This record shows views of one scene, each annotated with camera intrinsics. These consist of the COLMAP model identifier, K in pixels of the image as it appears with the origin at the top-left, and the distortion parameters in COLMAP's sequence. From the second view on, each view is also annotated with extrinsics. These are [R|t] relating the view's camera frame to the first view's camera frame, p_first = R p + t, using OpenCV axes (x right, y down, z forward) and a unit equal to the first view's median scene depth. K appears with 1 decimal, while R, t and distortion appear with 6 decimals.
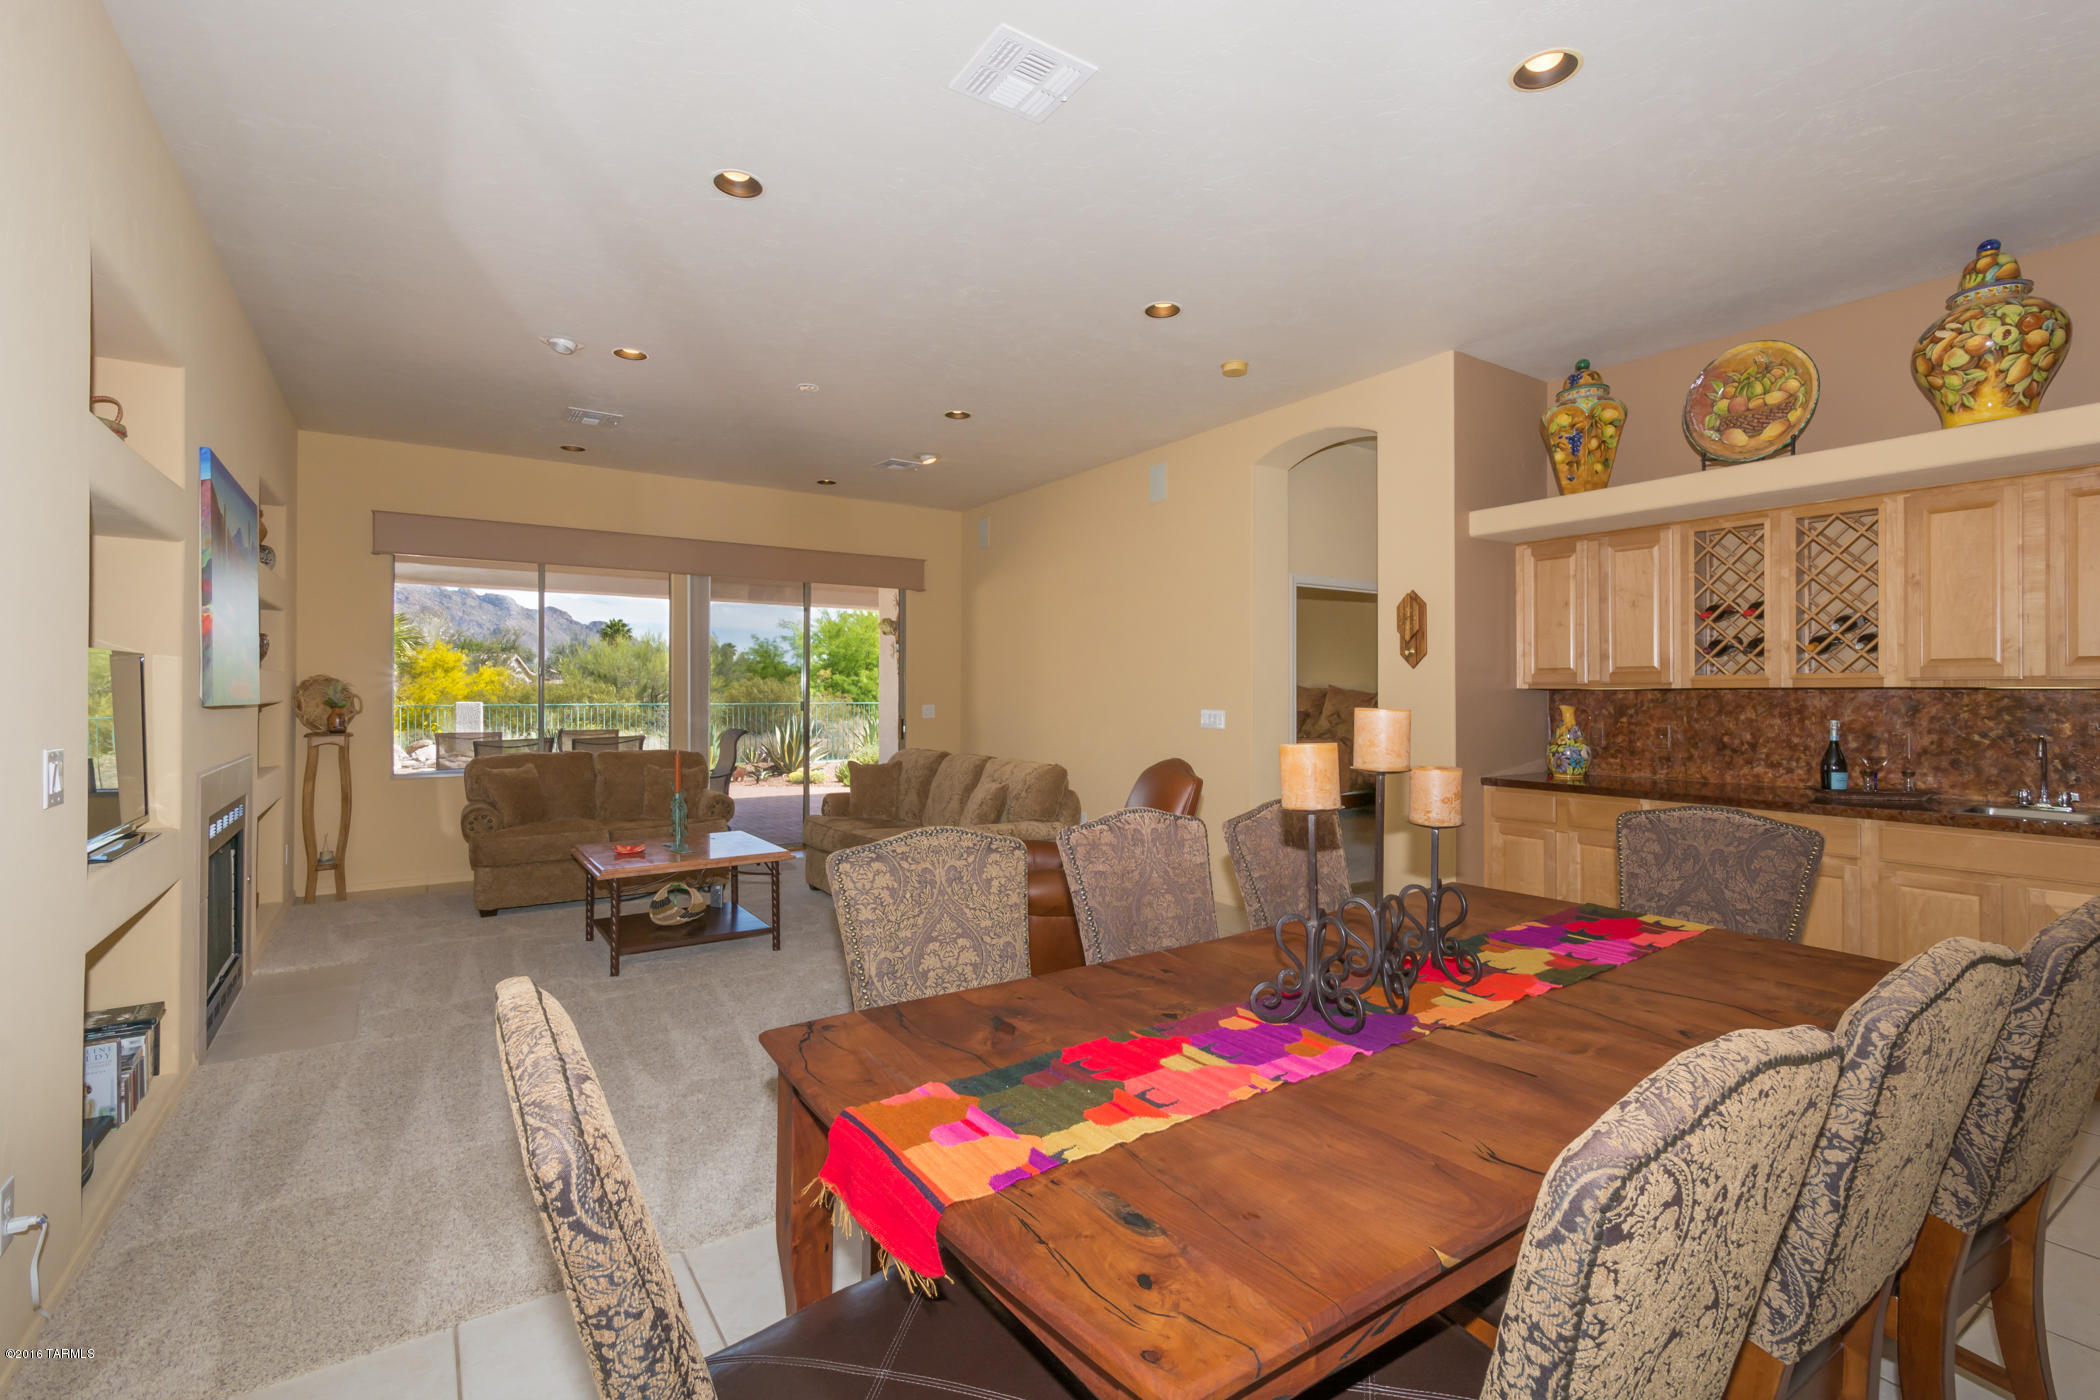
lens RADIAL K [[935.2, 0, 1055.8], [0, 935.2, 694.0], [0, 0, 1]] dist [0.011329, -0.001933]
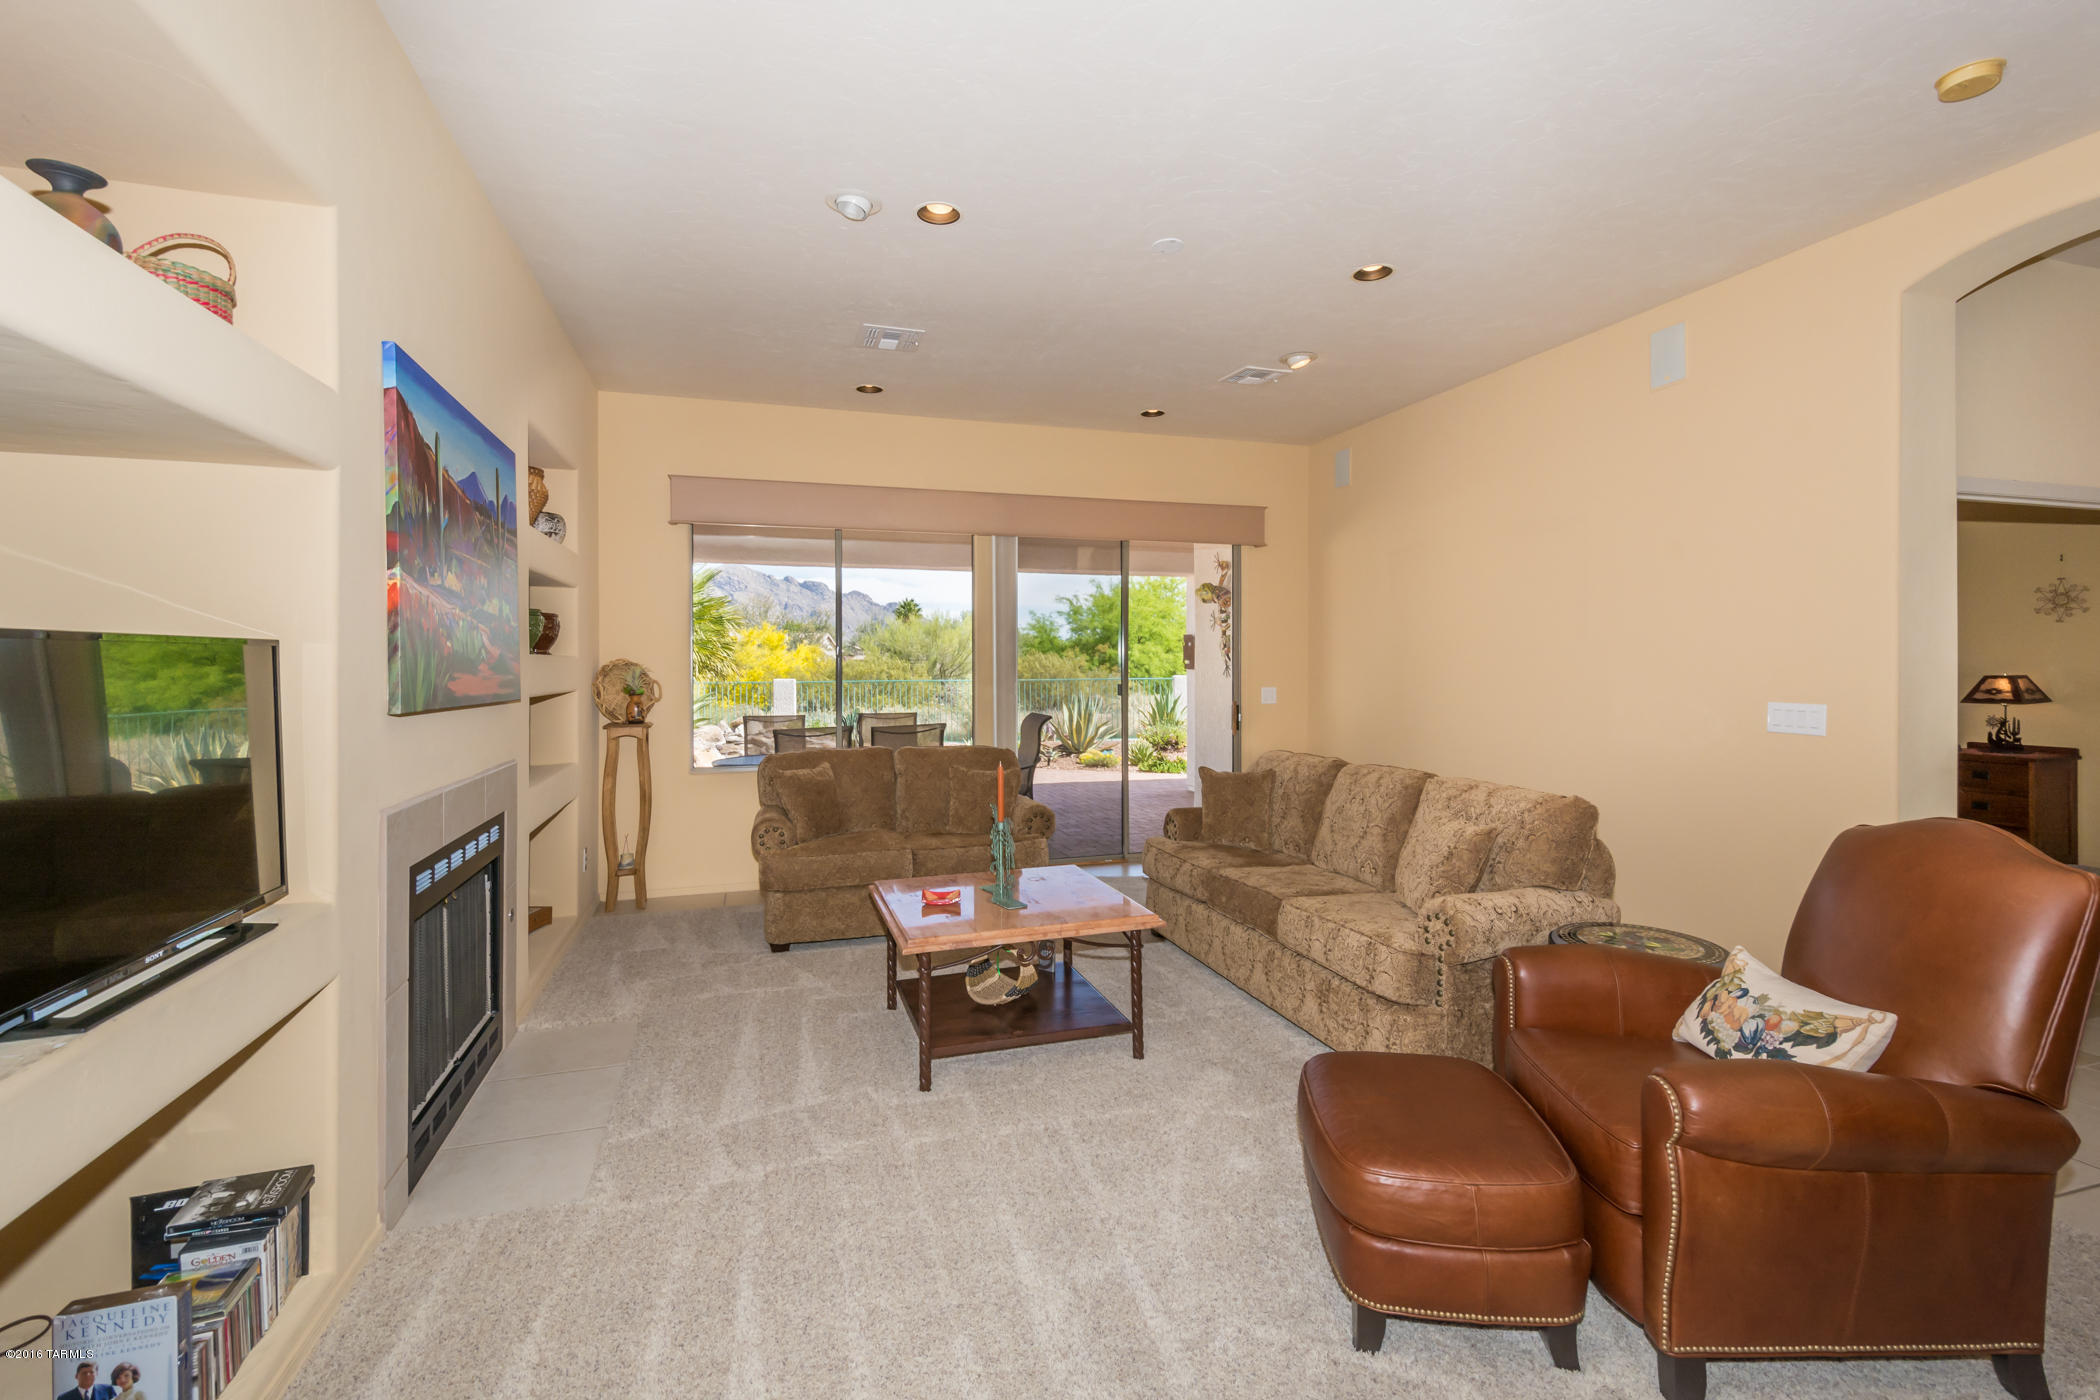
lens RADIAL K [[935.2, 0, 1036.5], [0, 935.2, 672.1], [0, 0, 1]] dist [0.011329, -0.001933]
pose [[0.954376, -0.003155, -0.298591, -0.131930], [0.004810, 0.999977, 0.004808, -0.010117], [0.298569, -0.006025, 0.954369, 0.262028]]
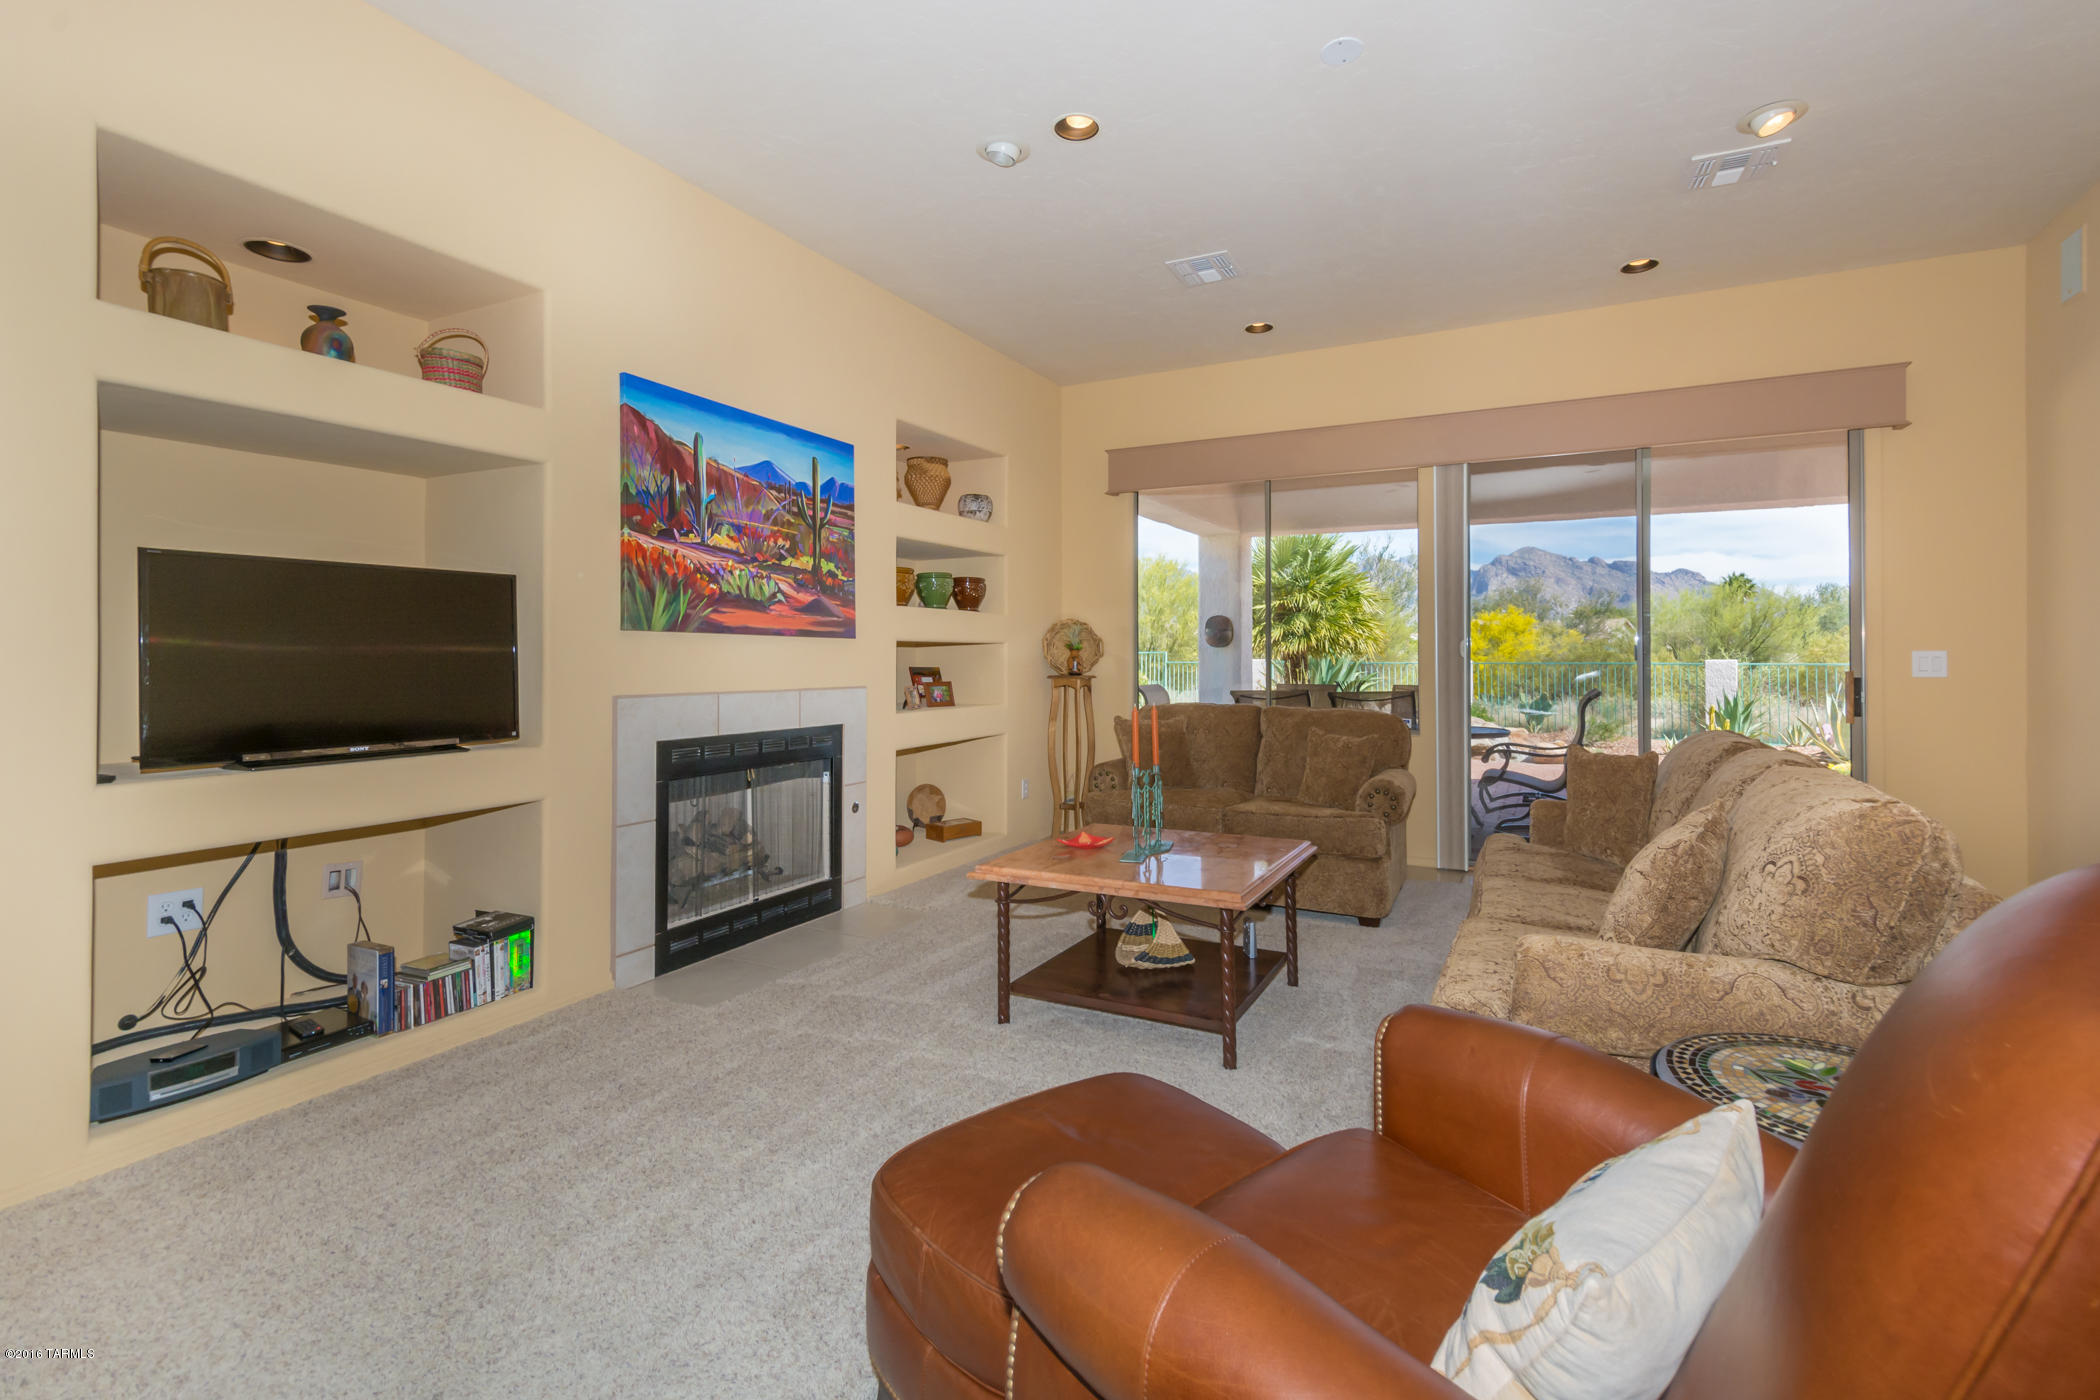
lens RADIAL K [[935.2, 0, 1072.4], [0, 935.2, 659.0], [0, 0, 1]] dist [0.011329, -0.001933]
pose [[0.472490, 0.002424, -0.881333, 0.119753], [-0.004780, 0.999989, 0.000188, 0.023733], [0.881323, 0.004124, 0.472497, 0.524647]]
